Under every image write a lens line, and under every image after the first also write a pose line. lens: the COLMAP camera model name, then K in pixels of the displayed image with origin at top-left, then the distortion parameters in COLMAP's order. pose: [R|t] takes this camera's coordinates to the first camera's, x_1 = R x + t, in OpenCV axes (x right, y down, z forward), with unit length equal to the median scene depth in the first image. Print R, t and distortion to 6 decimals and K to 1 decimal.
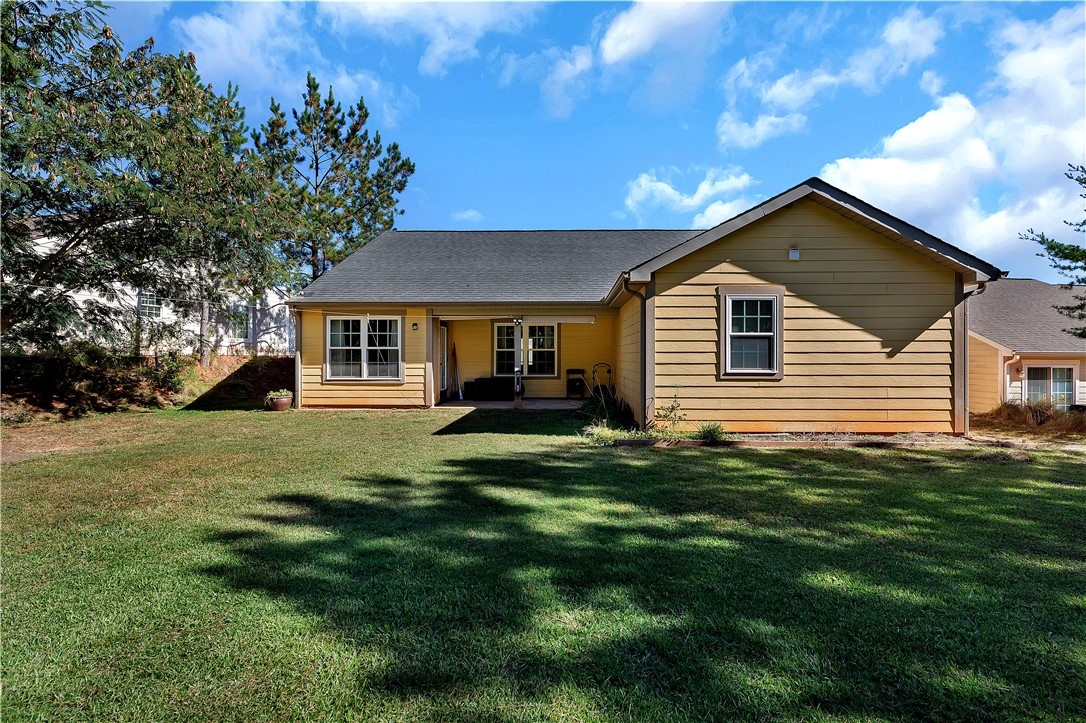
lens RADIAL K [[492.0, 0, 550.6], [0, 492.0, 361.5], [0, 0, 1]] dist [0.007438, 0.000195]
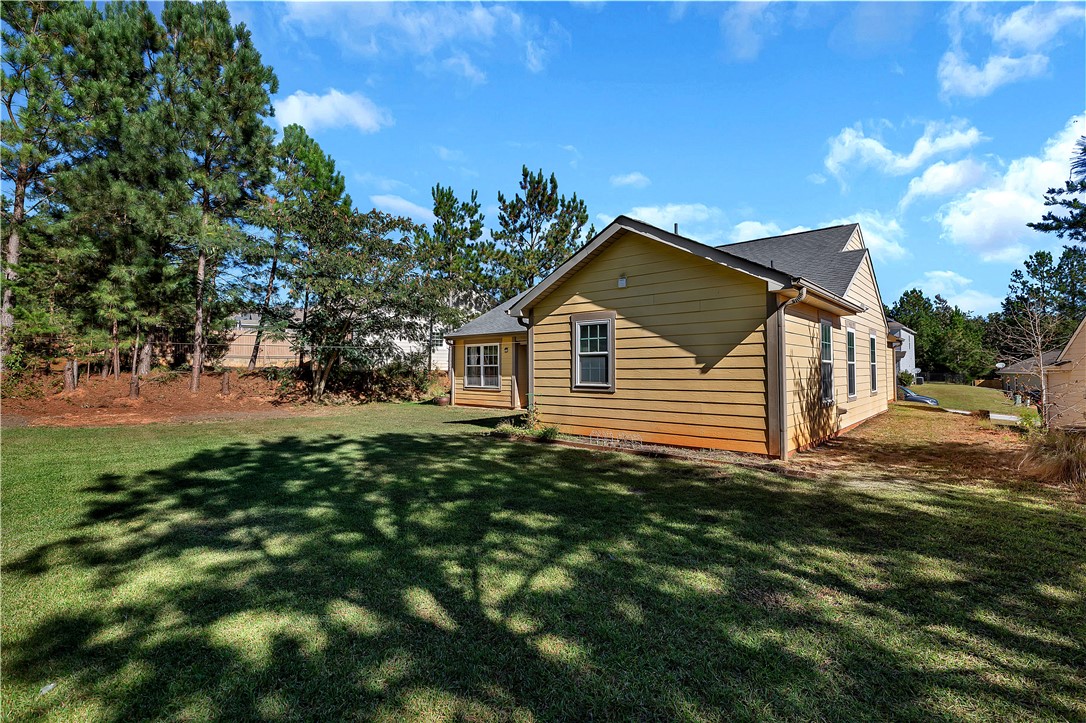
lens RADIAL K [[483.2, 0, 543.0], [0, 483.2, 361.5], [0, 0, 1]] dist [-0.000406, -0.000076]
pose [[0.768304, -0.013098, -0.639951, 0.746955], [-0.005301, 0.999626, -0.026825, -0.002605], [0.640063, 0.024002, 0.767947, 0.022349]]
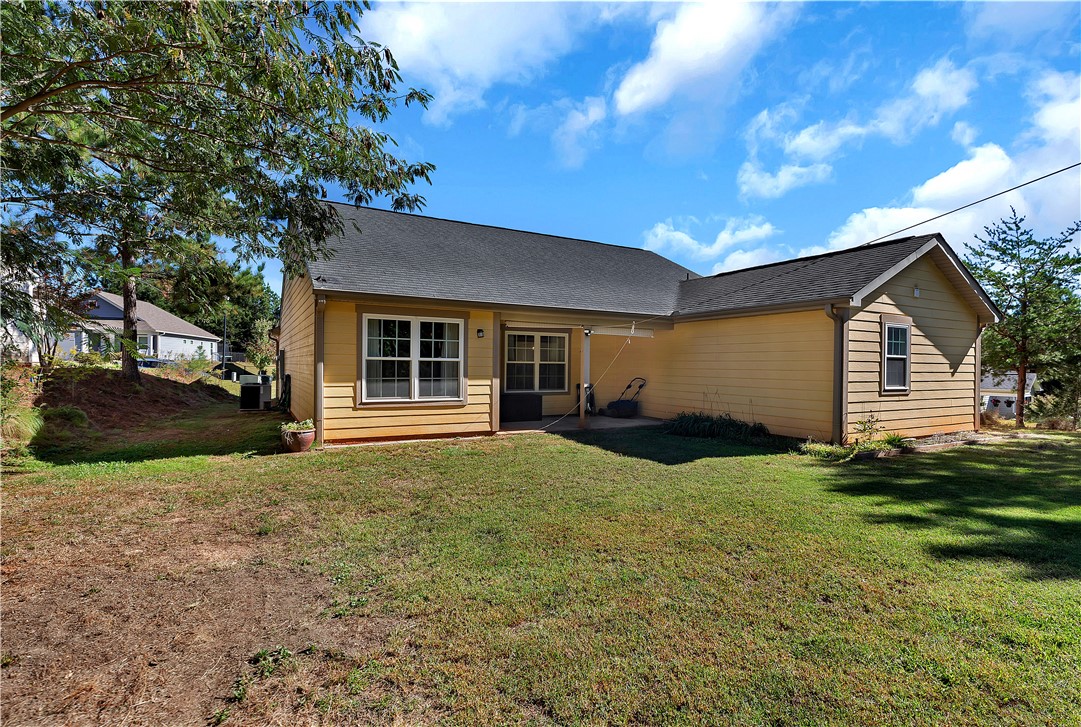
lens RADIAL K [[502.6, 0, 544.9], [0, 502.6, 374.9], [0, 0, 1]] dist [0.001990, 0.000623]
pose [[0.864681, 0.000582, 0.502322, -0.658003], [-0.005142, 0.999957, 0.007693, -0.011380], [-0.502296, -0.009235, 0.864647, 0.266253]]
